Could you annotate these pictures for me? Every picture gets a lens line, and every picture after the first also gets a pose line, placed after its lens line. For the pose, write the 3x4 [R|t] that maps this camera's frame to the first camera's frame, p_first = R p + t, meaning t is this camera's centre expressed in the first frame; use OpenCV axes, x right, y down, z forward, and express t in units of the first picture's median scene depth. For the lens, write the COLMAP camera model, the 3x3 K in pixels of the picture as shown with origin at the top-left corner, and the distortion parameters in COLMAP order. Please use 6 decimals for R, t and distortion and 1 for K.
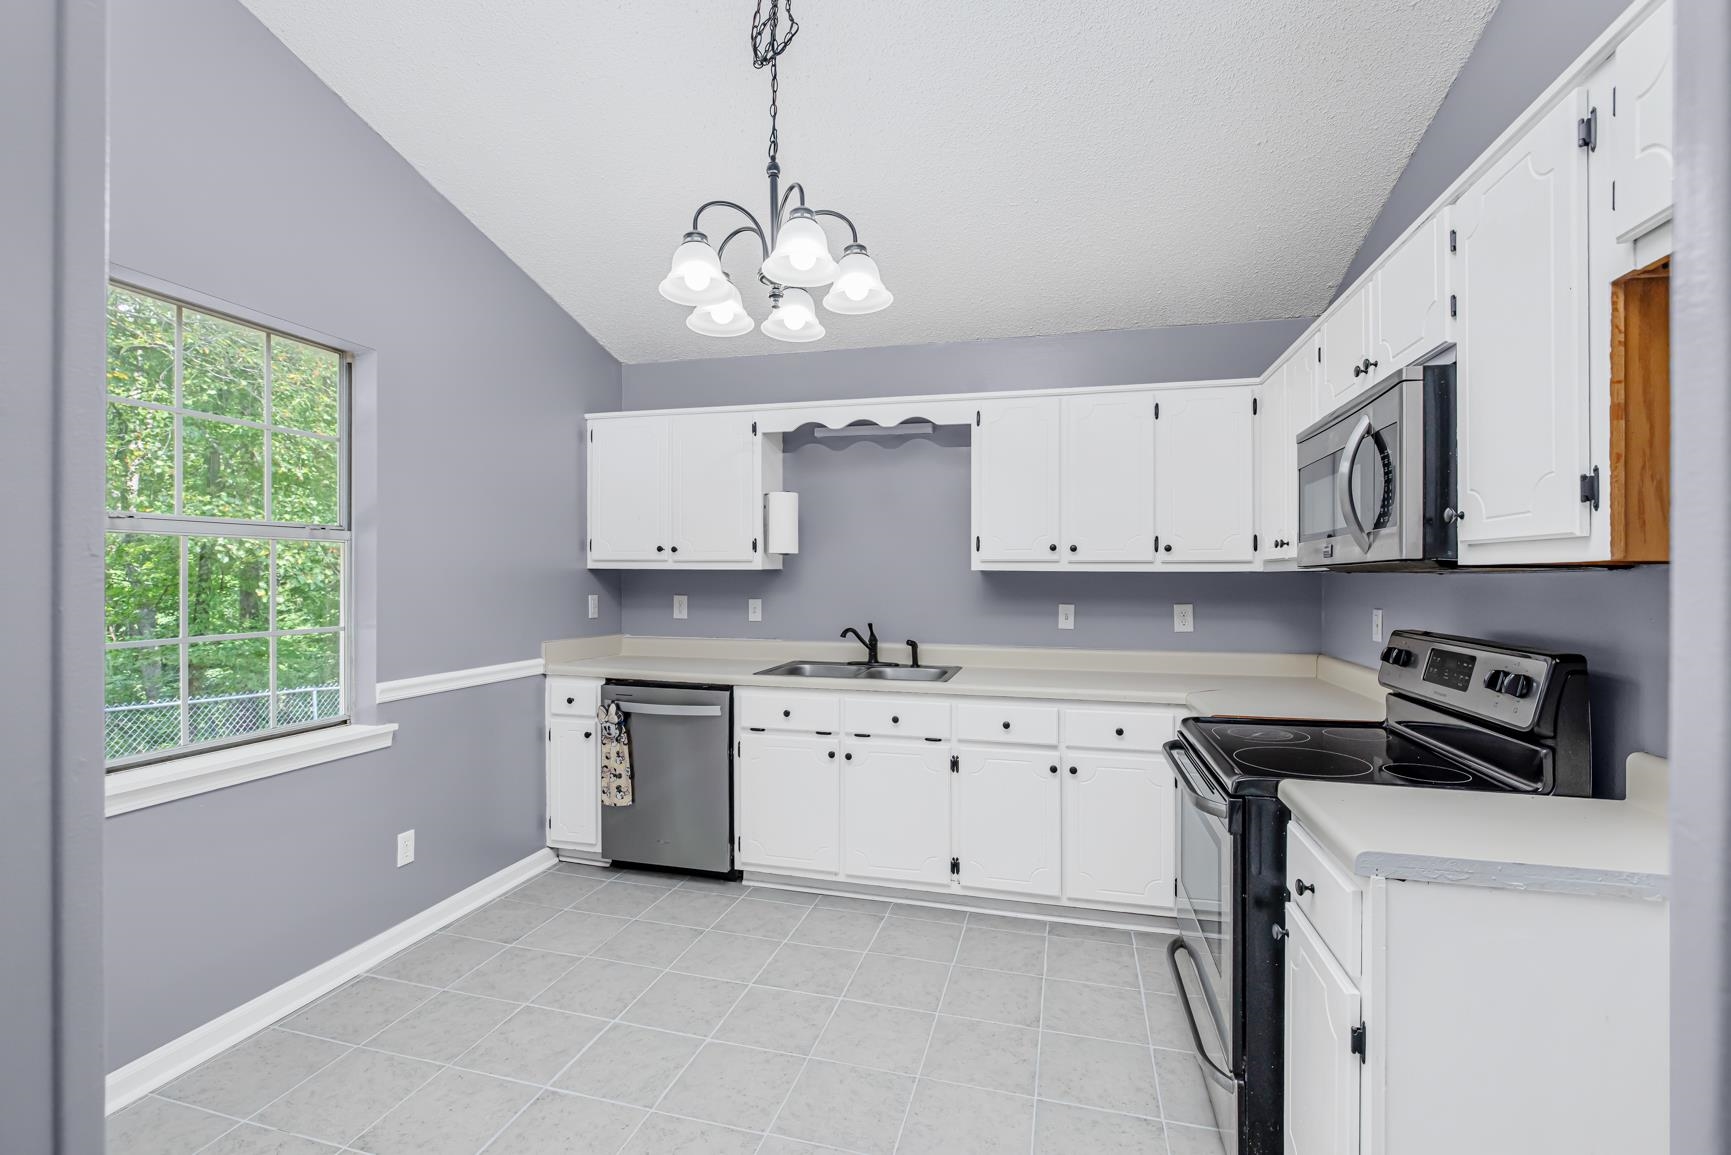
lens RADIAL K [[770.9, 0, 857.8], [0, 770.9, 569.5], [0, 0, 1]] dist [0.009465, 0.000263]
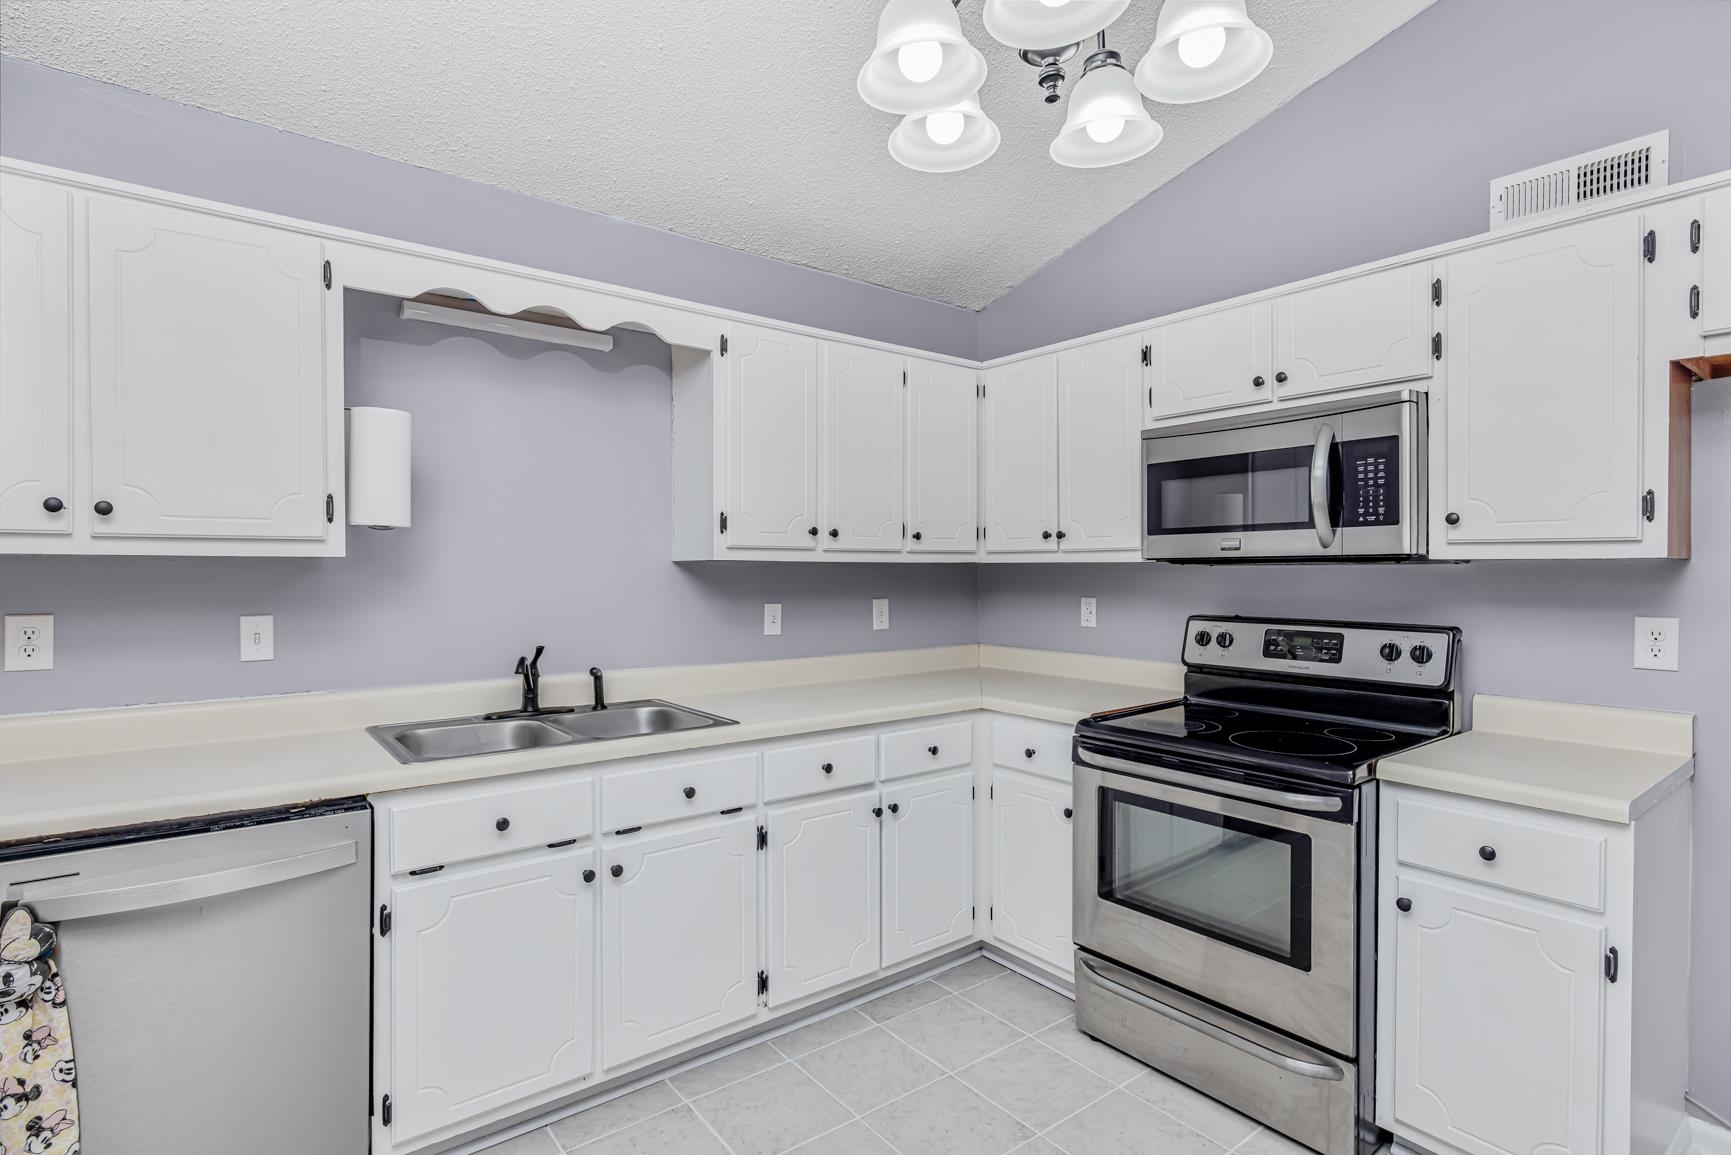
lens RADIAL K [[870.2, 0, 864.9], [0, 870.2, 568.6], [0, 0, 1]] dist [0.000553, 0.002432]
pose [[0.607606, -0.004386, 0.794226, -0.441875], [-0.005660, 0.999935, 0.009852, 0.000334], [-0.794218, -0.010481, 0.607542, 0.452360]]
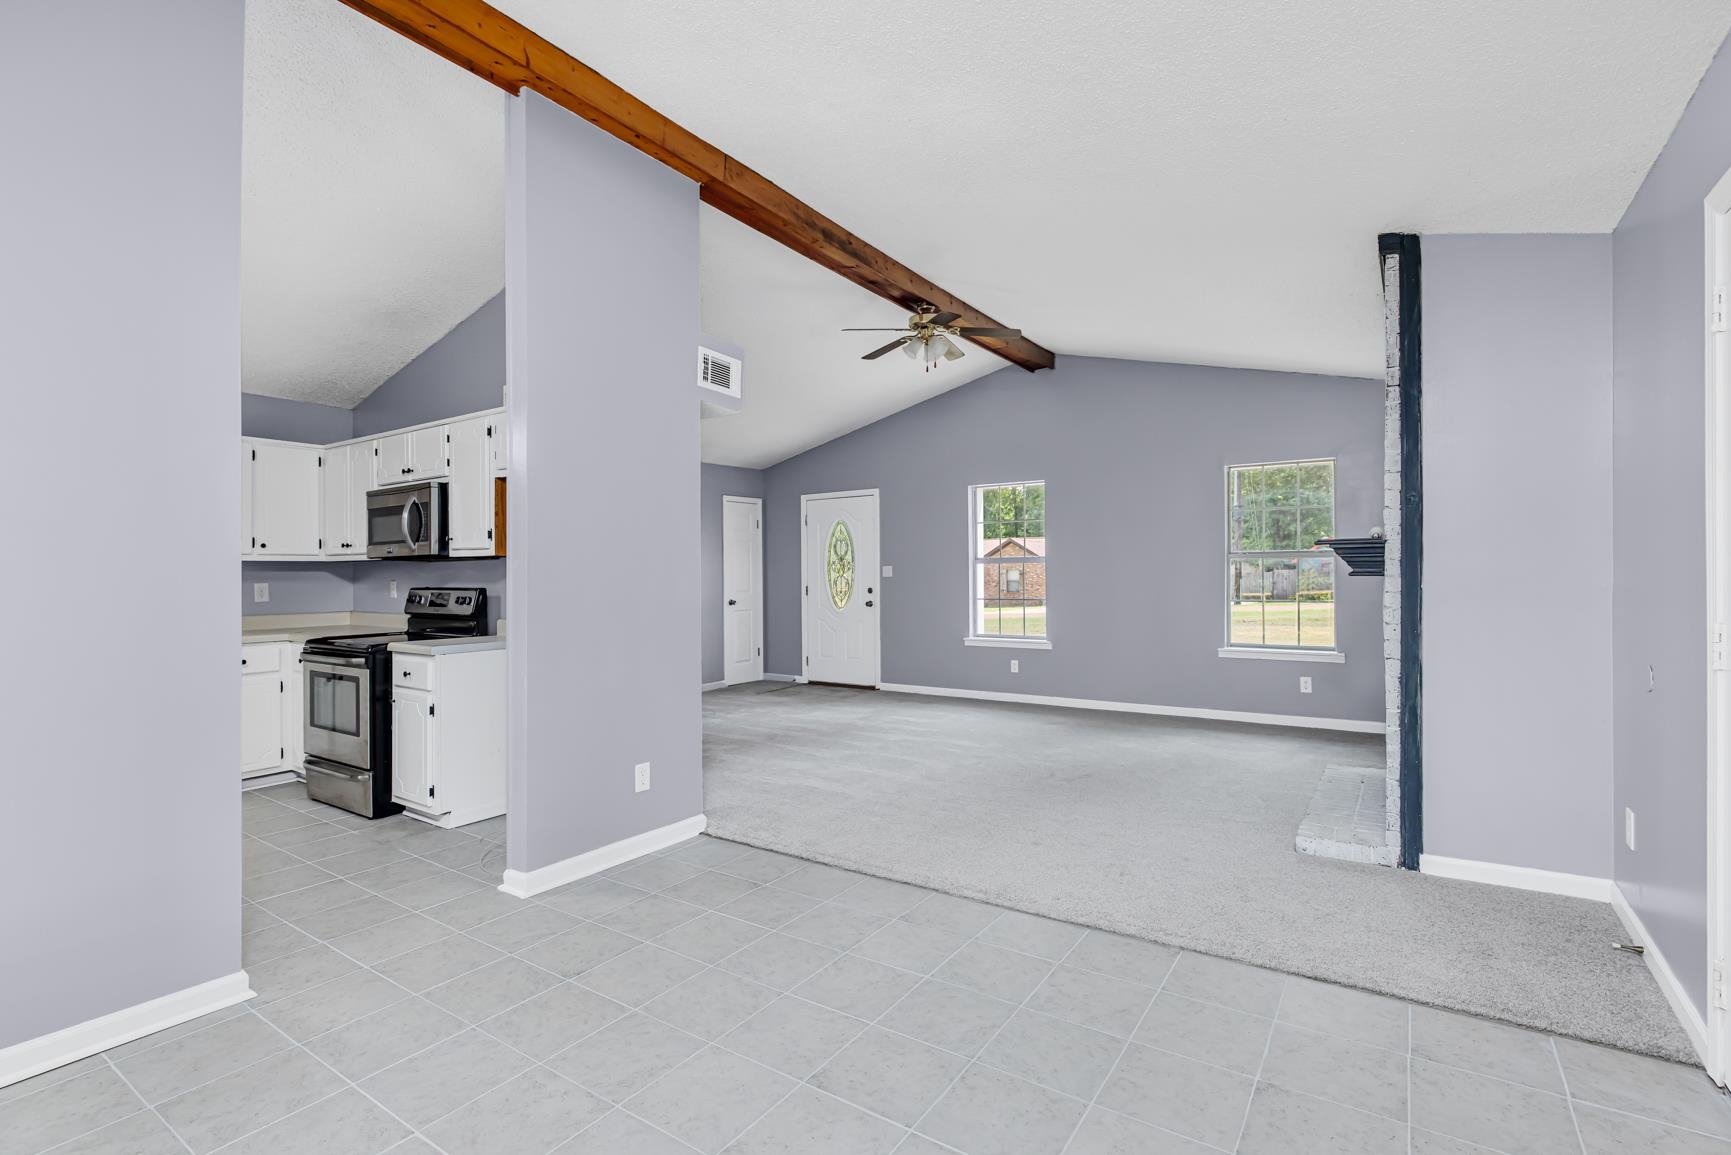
lens RADIAL K [[770.9, 0, 865.8], [0, 770.9, 568.1], [0, 0, 1]] dist [0.009465, 0.000263]
pose [[0.328655, 0.003659, 0.944443, -0.688111], [-0.001988, 0.999993, -0.003182, 0.020808], [-0.944448, -0.000831, 0.328660, -0.670554]]
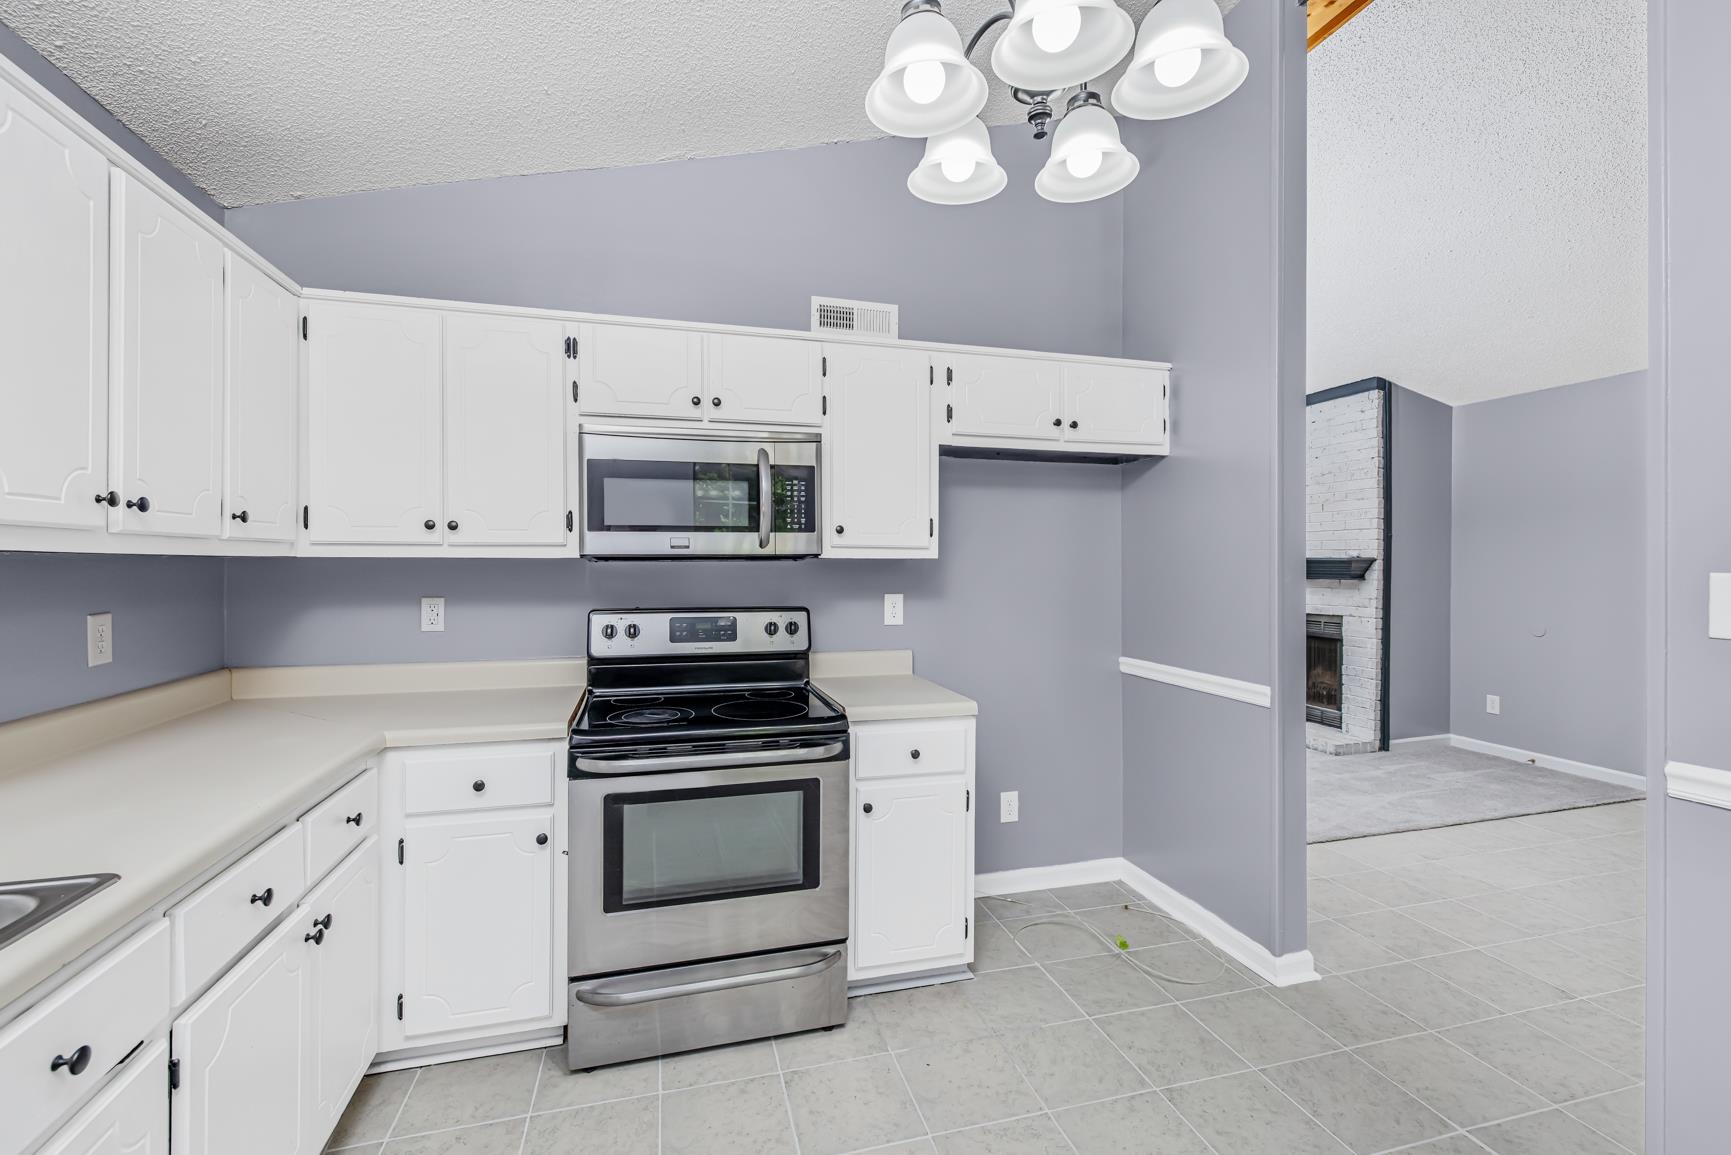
lens RADIAL K [[727.3, 0, 850.8], [0, 727.3, 567.3], [0, 0, 1]] dist [0.009376, -0.000322]
pose [[-0.489720, -0.007961, 0.871844, -0.331321], [-0.011330, 0.999932, 0.002766, 0.004777], [-0.871806, -0.008523, -0.489777, 0.888540]]
